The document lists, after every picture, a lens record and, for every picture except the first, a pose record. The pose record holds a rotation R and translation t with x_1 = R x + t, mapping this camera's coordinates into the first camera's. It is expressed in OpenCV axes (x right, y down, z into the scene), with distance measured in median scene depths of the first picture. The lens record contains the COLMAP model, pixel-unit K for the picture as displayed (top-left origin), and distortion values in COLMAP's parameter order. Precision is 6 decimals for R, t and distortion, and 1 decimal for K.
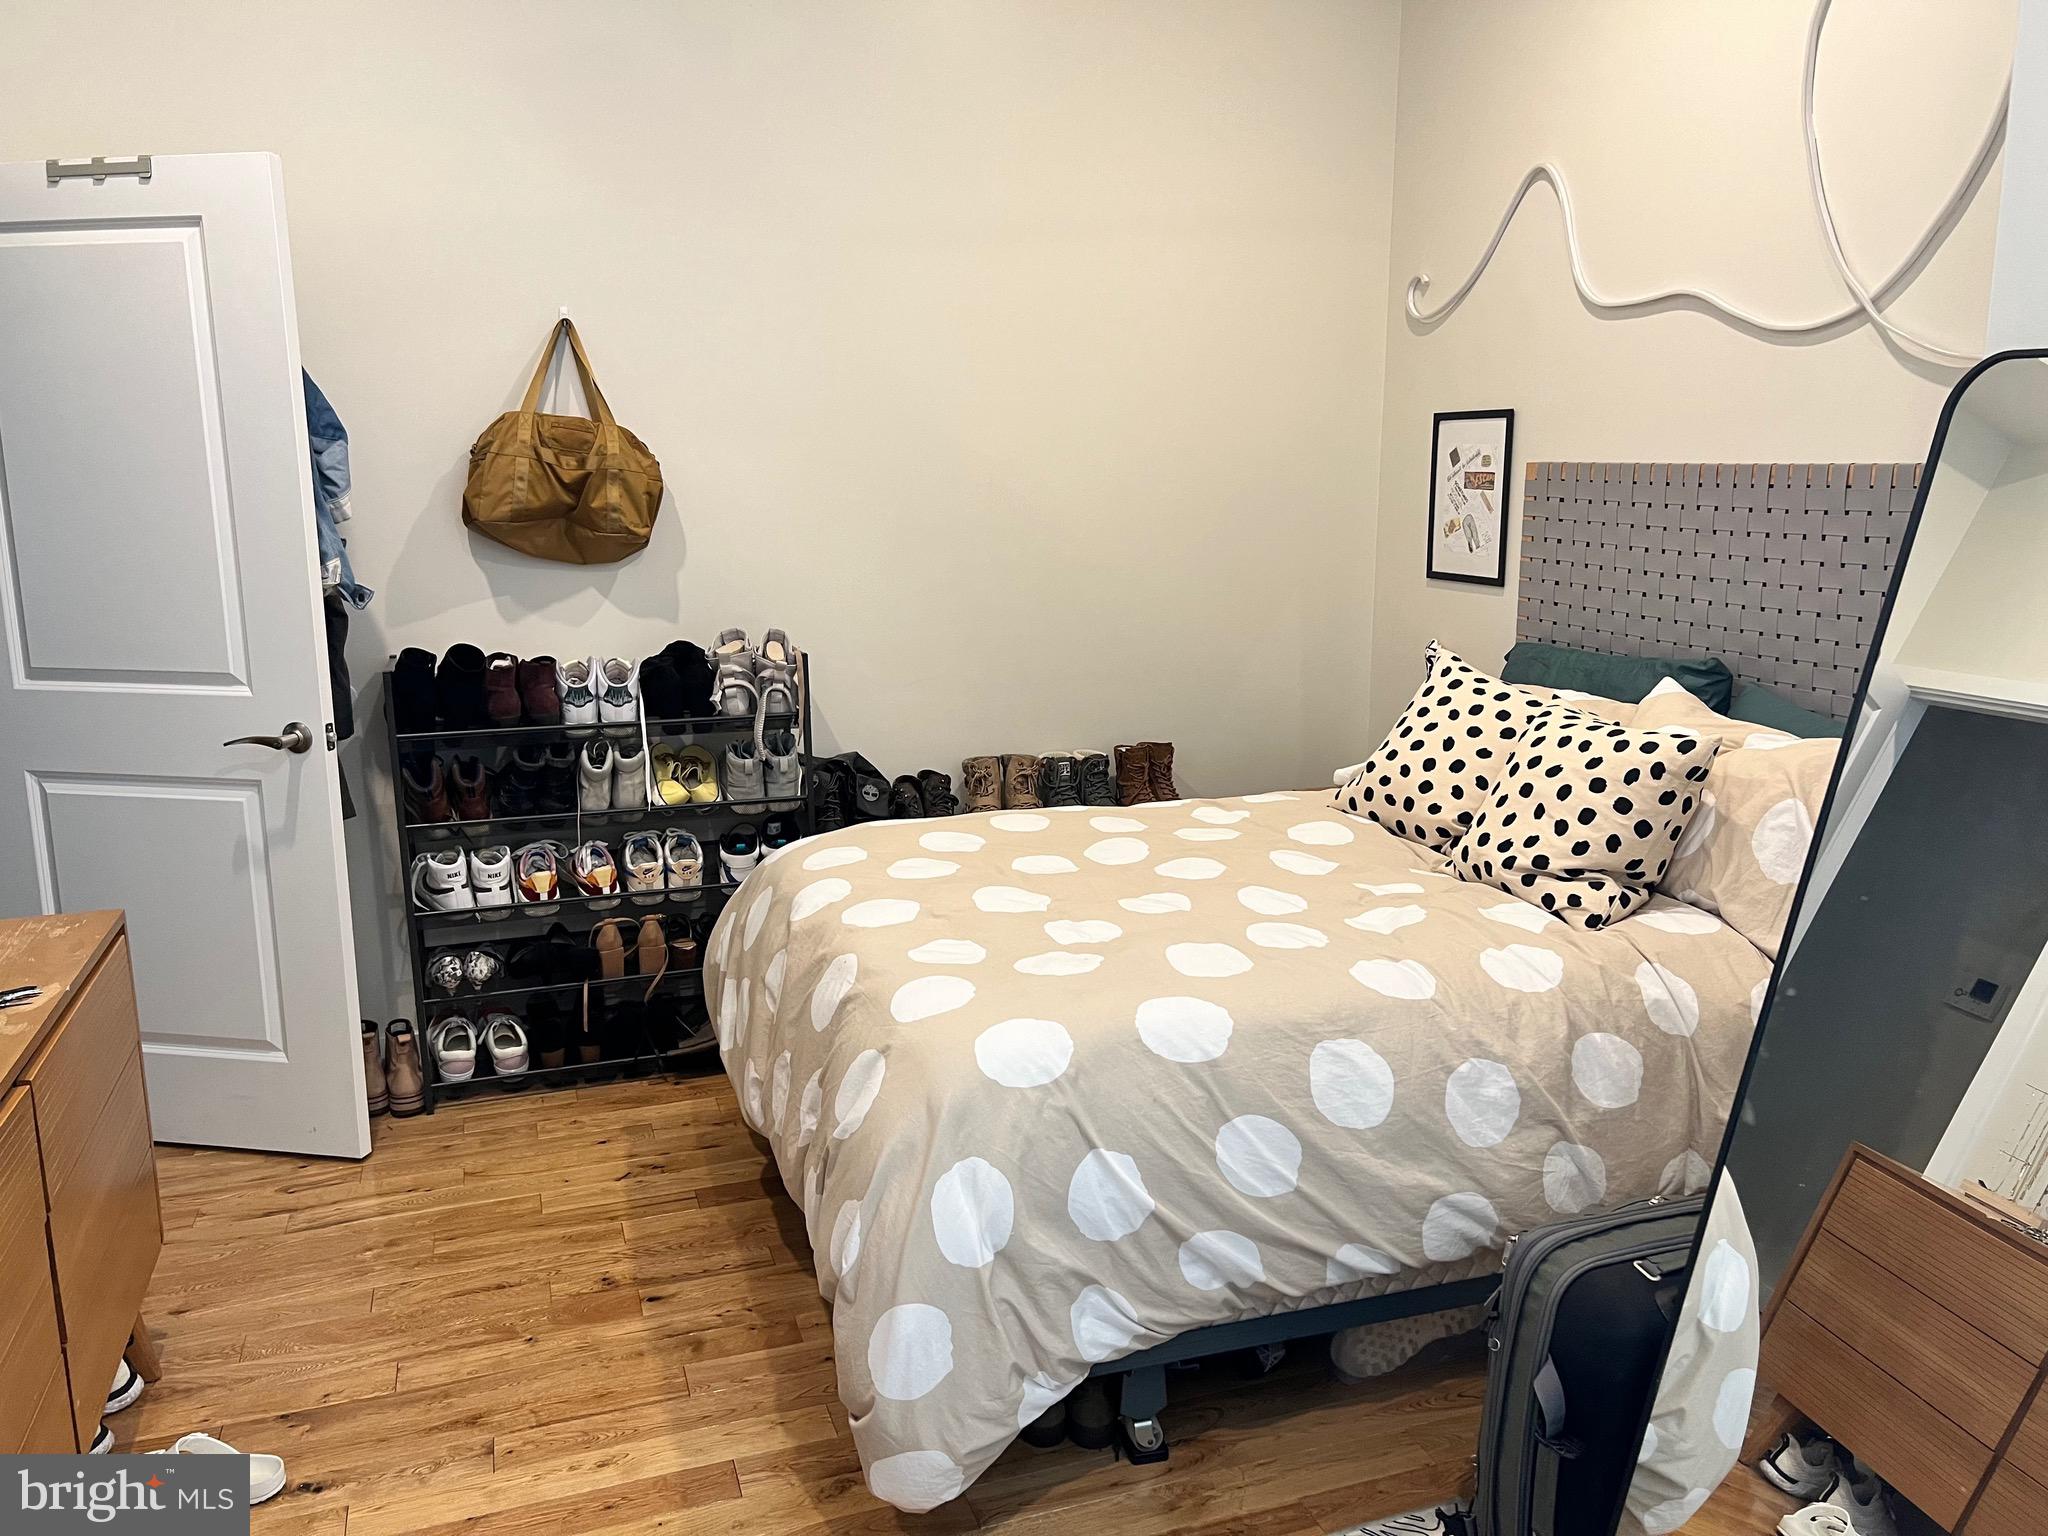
lens RADIAL K [[1540.3, 0, 1024.0], [0, 1540.3, 768.0], [0, 0, 1]] dist [0.108132, -0.187819]
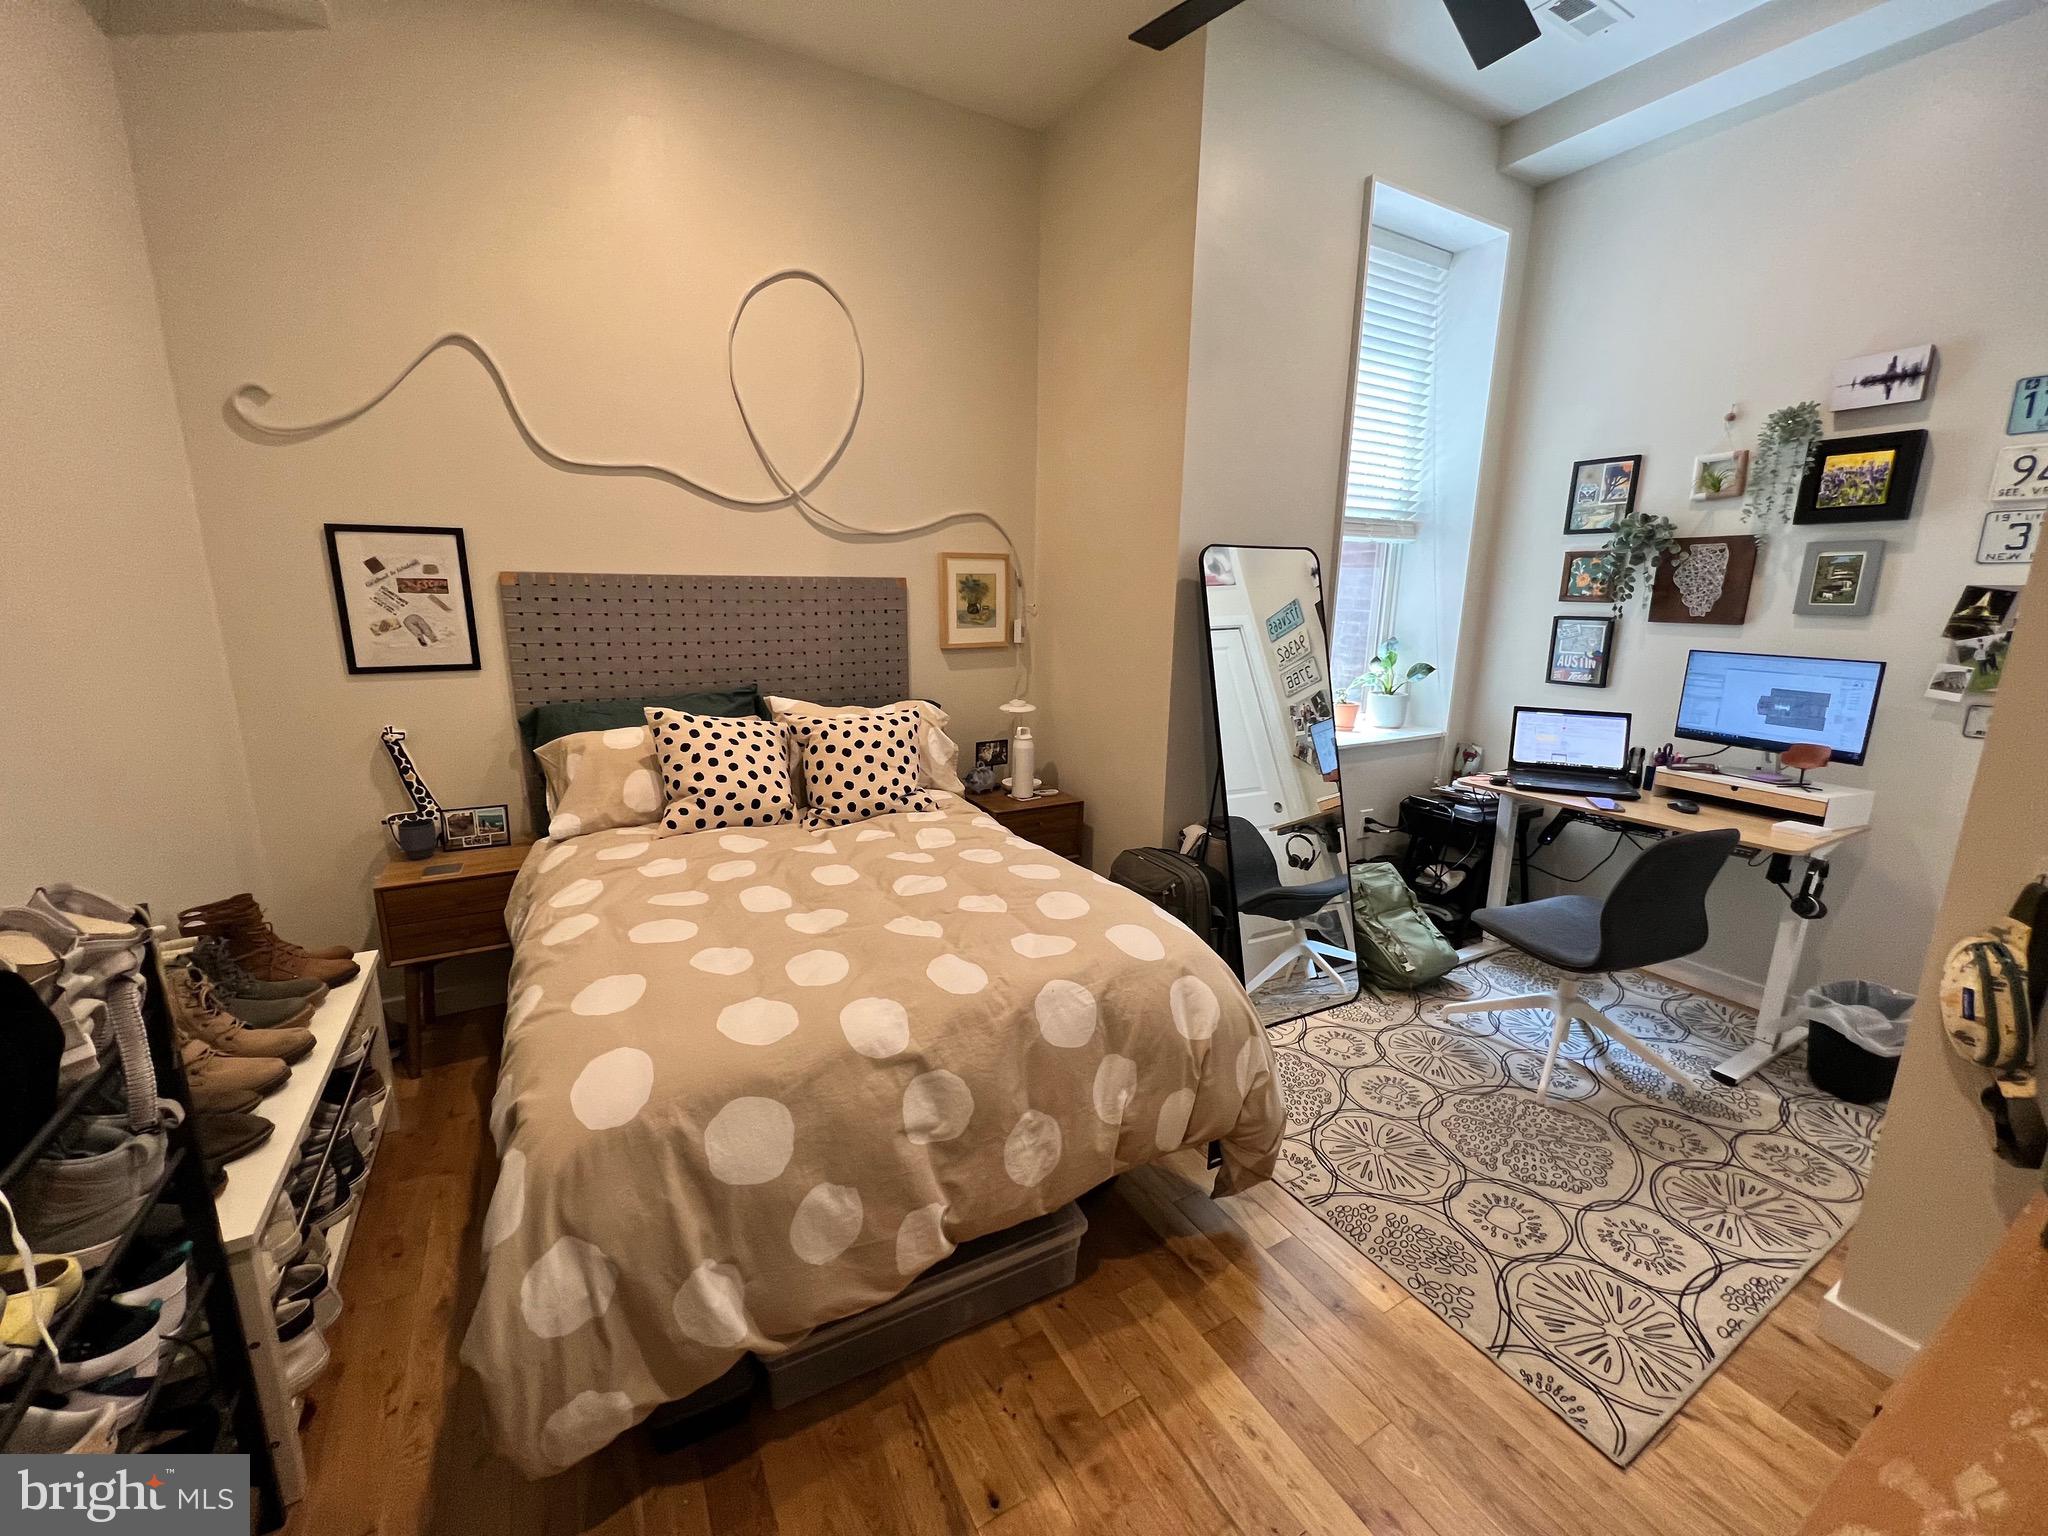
lens RADIAL K [[810.2, 0, 1024.0], [0, 810.2, 768.0], [0, 0, 1]] dist [-0.000302, 0.000030]
pose [[-0.180102, -0.217298, 0.959346, -0.444081], [0.184509, 0.950520, 0.249937, -0.129594], [-0.966188, 0.222022, -0.131097, 0.708611]]
